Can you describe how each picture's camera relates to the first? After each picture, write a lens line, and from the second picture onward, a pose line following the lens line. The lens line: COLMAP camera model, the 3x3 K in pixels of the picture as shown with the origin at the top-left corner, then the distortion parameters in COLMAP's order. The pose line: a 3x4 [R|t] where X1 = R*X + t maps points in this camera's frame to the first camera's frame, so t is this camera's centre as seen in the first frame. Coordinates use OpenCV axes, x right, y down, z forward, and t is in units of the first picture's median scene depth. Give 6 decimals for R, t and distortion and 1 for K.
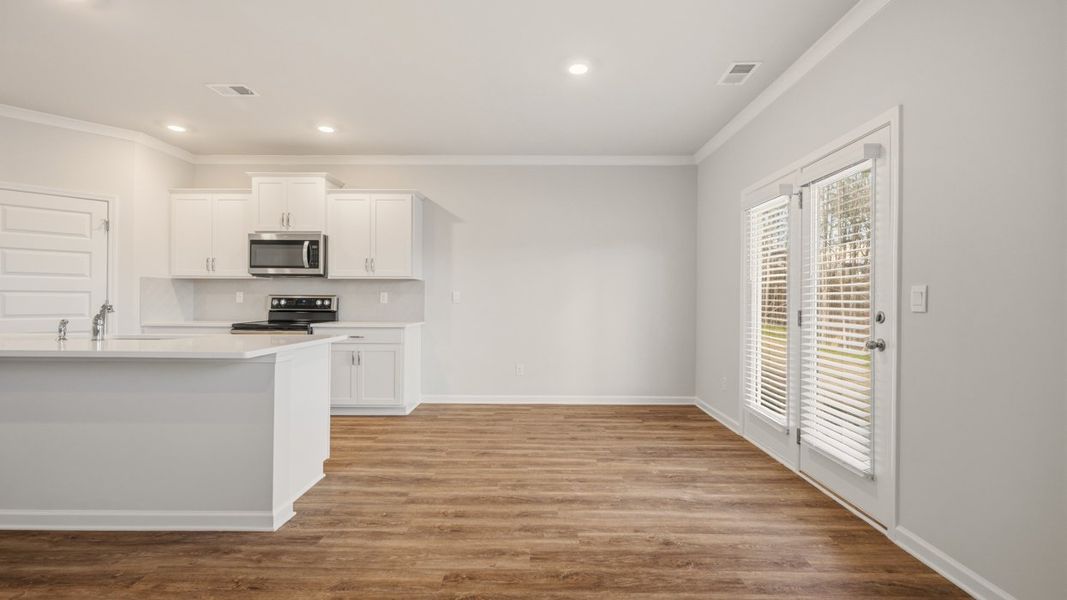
lens RADIAL K [[441.7, 0, 533.4], [0, 441.7, 298.9], [0, 0, 1]] dist [0.002242, -0.001561]
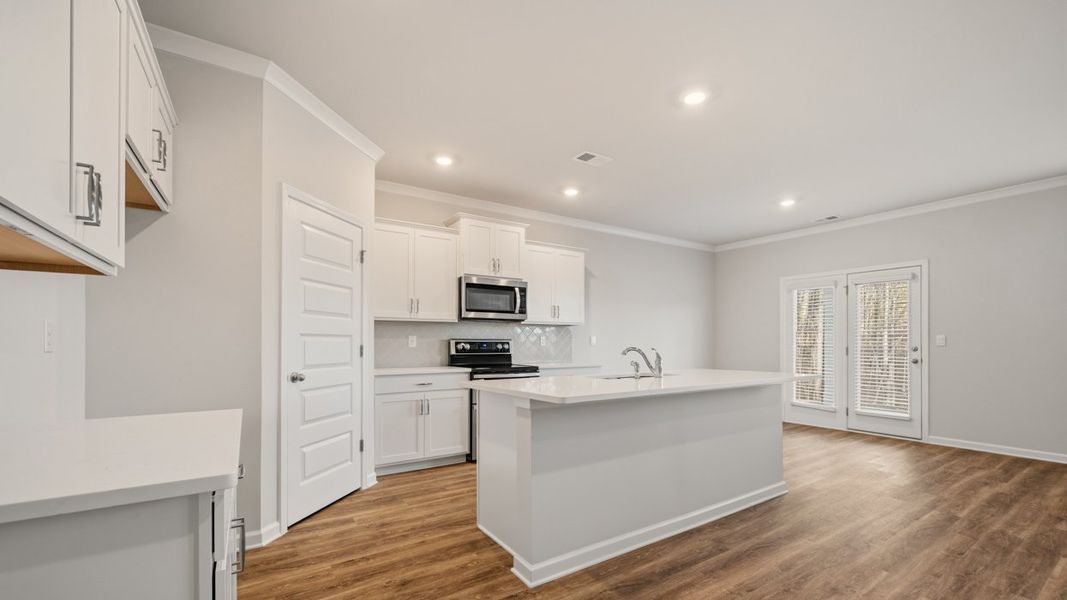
lens RADIAL K [[445.2, 0, 537.1], [0, 445.2, 339.1], [0, 0, 1]] dist [-0.002160, 0.001876]
pose [[0.824451, -0.000952, 0.565933, -1.257224], [0.004485, 0.999978, -0.004851, -0.004274], [-0.565916, 0.006538, 0.824437, 0.121200]]
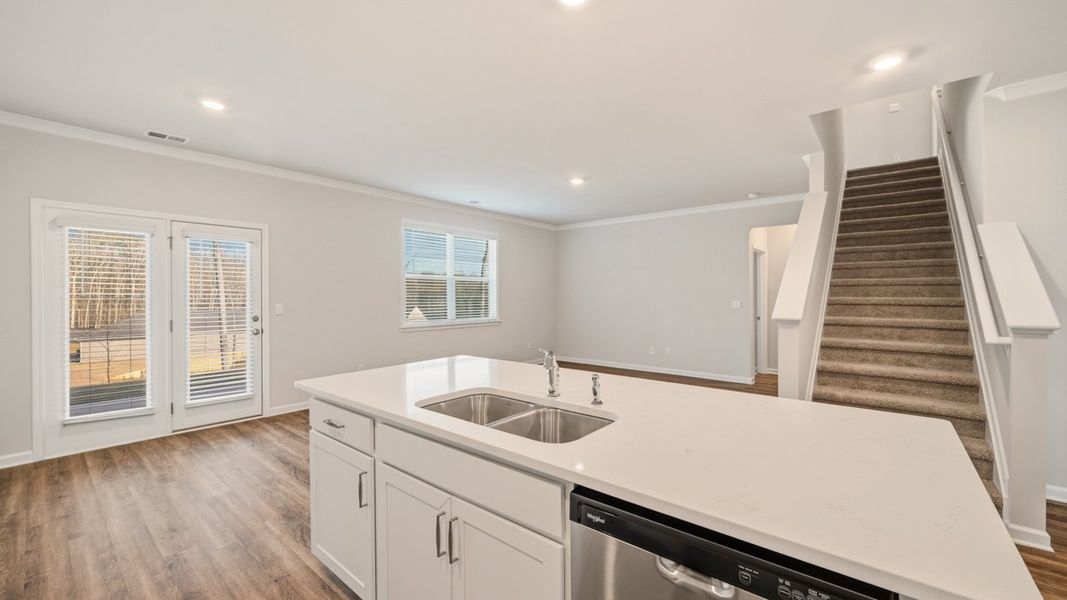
lens RADIAL K [[424.3, 0, 538.7], [0, 424.3, 293.1], [0, 0, 1]] dist [-0.004458, 0.002254]
pose [[-0.775563, -0.003276, 0.631262, -0.911925], [-0.003637, 0.999993, 0.000721, -0.051488], [-0.631260, -0.001737, -0.775569, 1.010118]]
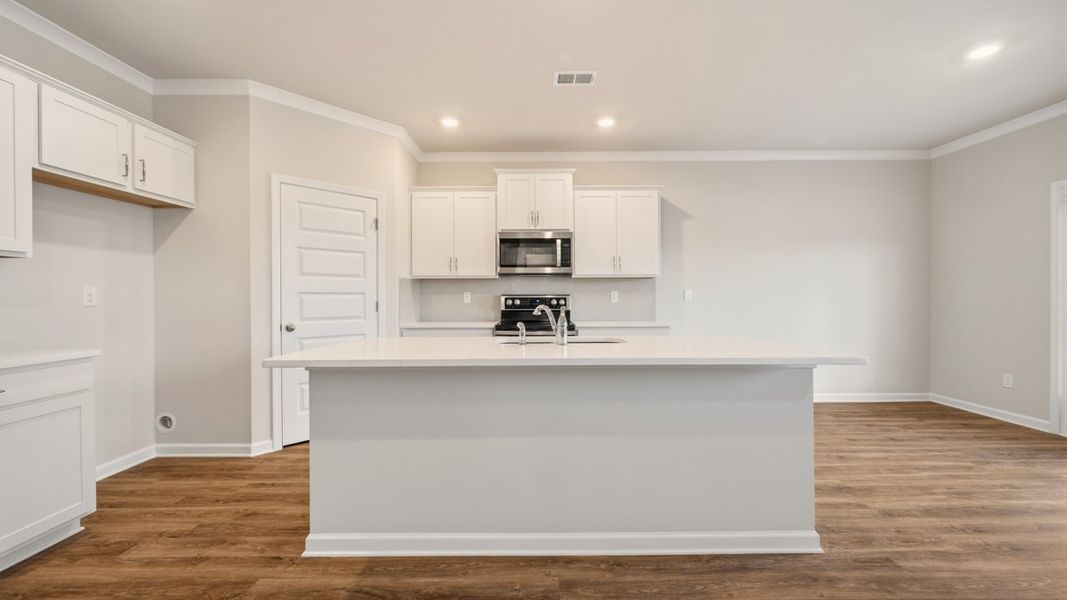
lens RADIAL K [[424.3, 0, 532.6], [0, 424.3, 298.1], [0, 0, 1]] dist [-0.004458, 0.002254]
pose [[0.999892, -0.009185, 0.011463, -0.683916], [0.009144, 0.999952, 0.003617, -0.005539], [-0.011496, -0.003512, 0.999928, 0.076294]]
